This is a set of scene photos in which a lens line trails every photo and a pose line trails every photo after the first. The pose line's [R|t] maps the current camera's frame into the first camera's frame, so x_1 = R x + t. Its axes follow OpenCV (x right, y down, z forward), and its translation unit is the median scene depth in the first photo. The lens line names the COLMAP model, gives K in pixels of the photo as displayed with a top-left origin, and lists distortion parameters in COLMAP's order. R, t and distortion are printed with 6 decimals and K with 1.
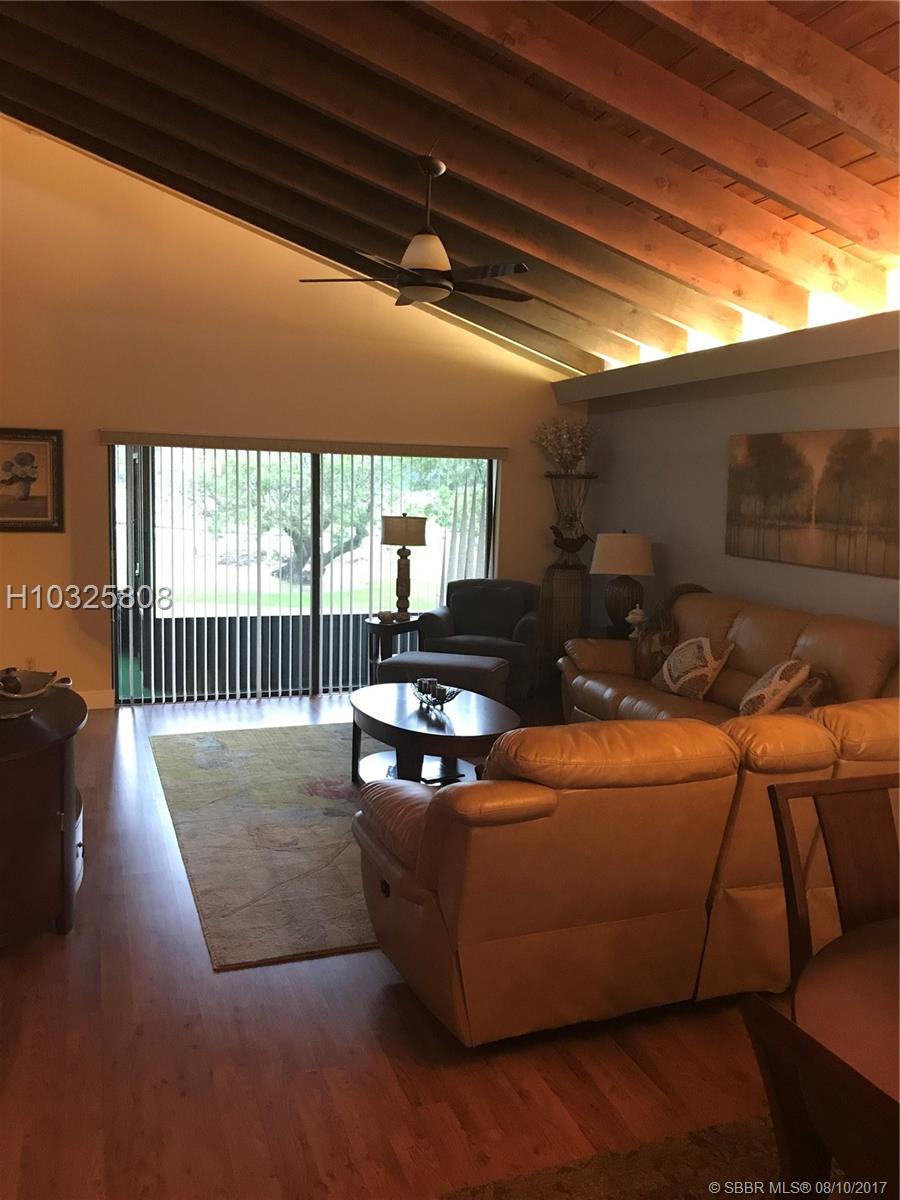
lens RADIAL K [[1003.4, 0, 449.9], [0, 1003.4, 597.8], [0, 0, 1]] dist [0.052140, -0.097004]
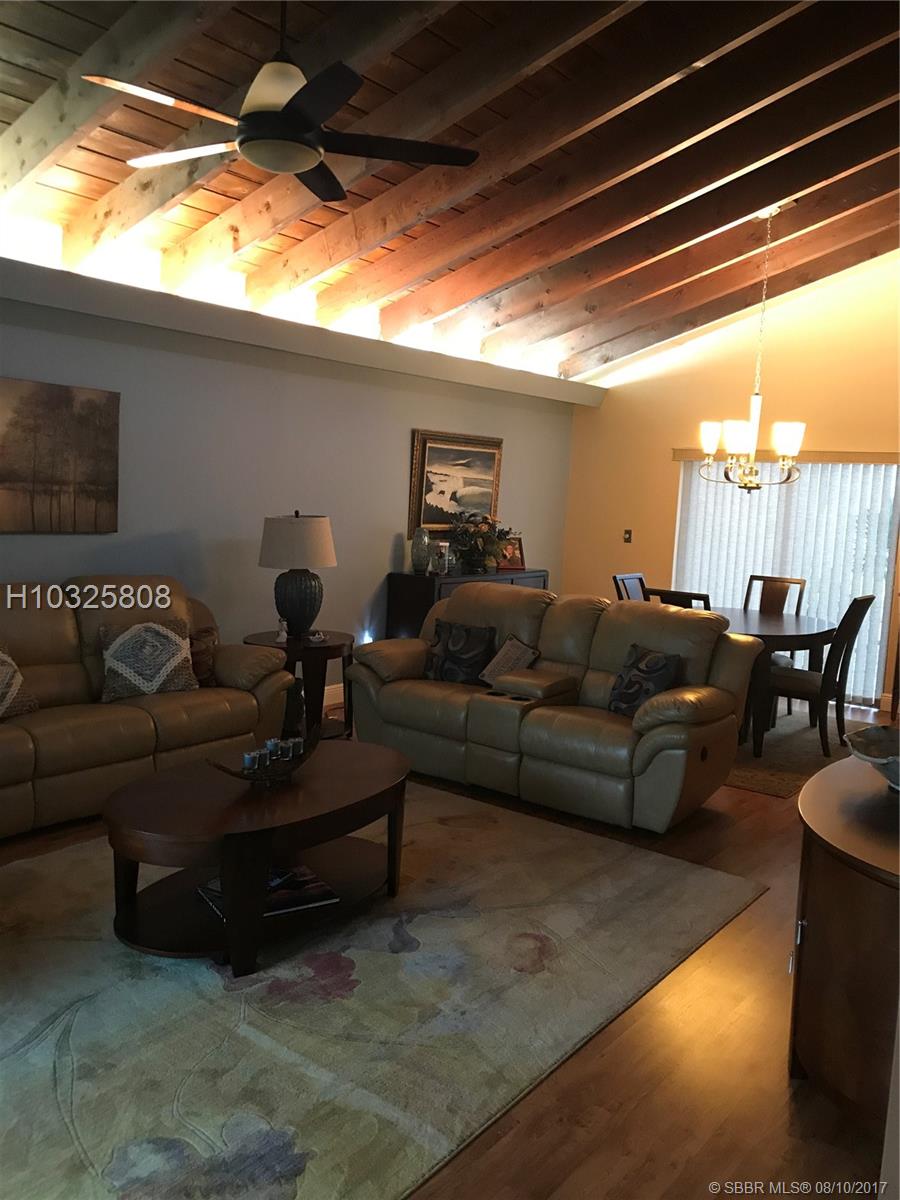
lens RADIAL K [[1003.4, 0, 448.9], [0, 1003.4, 596.0], [0, 0, 1]] dist [0.052140, -0.097004]
pose [[-0.540773, -0.143159, 0.828897, -0.628358], [0.029429, 0.981588, 0.188730, -0.139720], [-0.840653, 0.126454, -0.526603, 1.217408]]
